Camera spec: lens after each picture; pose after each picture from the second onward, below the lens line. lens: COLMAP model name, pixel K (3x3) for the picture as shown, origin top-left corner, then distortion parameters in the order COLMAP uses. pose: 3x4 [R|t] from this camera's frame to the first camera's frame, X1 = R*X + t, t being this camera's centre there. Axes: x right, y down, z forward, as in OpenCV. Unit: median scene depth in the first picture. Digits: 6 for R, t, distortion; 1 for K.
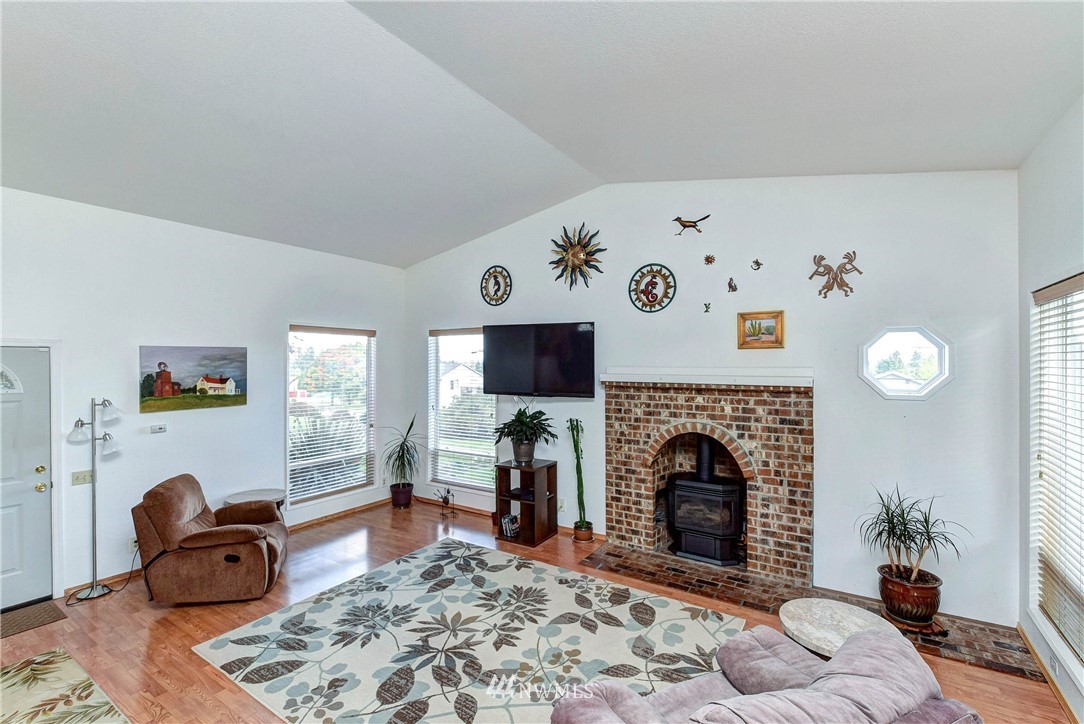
lens RADIAL K [[477.3, 0, 533.0], [0, 477.3, 356.2], [0, 0, 1]] dist [-0.003367, -0.002628]
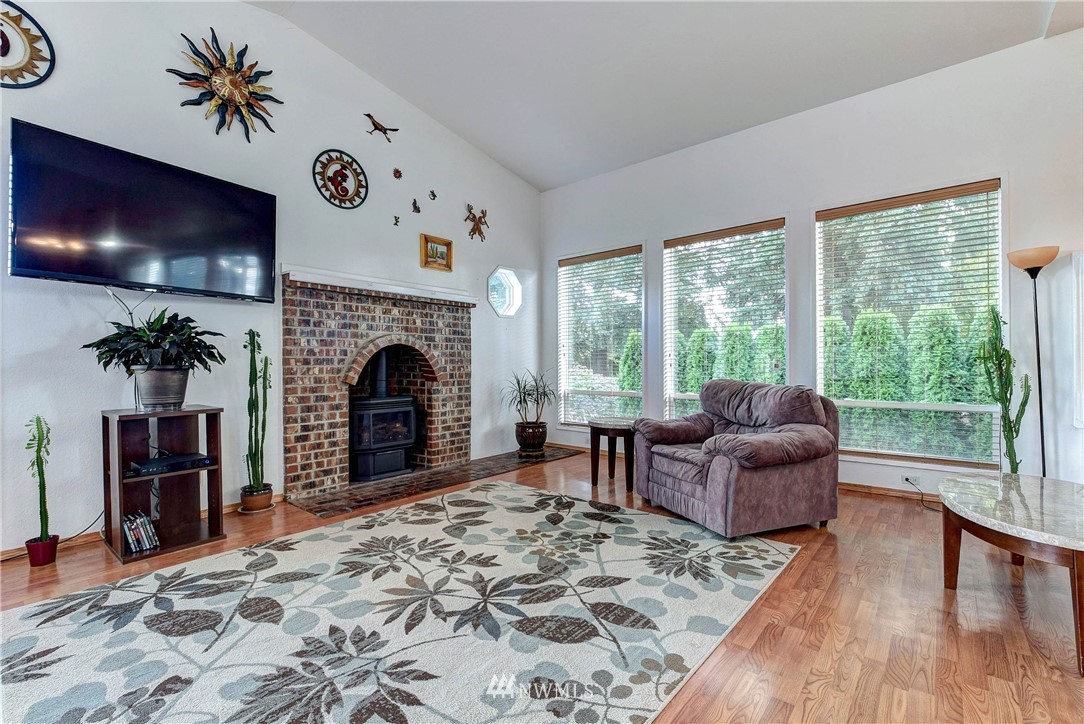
lens RADIAL K [[477.3, 0, 540.4], [0, 477.3, 364.6], [0, 0, 1]] dist [-0.003367, -0.002628]
pose [[0.120021, -0.000078, 0.992771, -0.606000], [-0.005658, 0.999984, 0.000763, 0.201970], [-0.992755, -0.005709, 0.120018, 0.598399]]
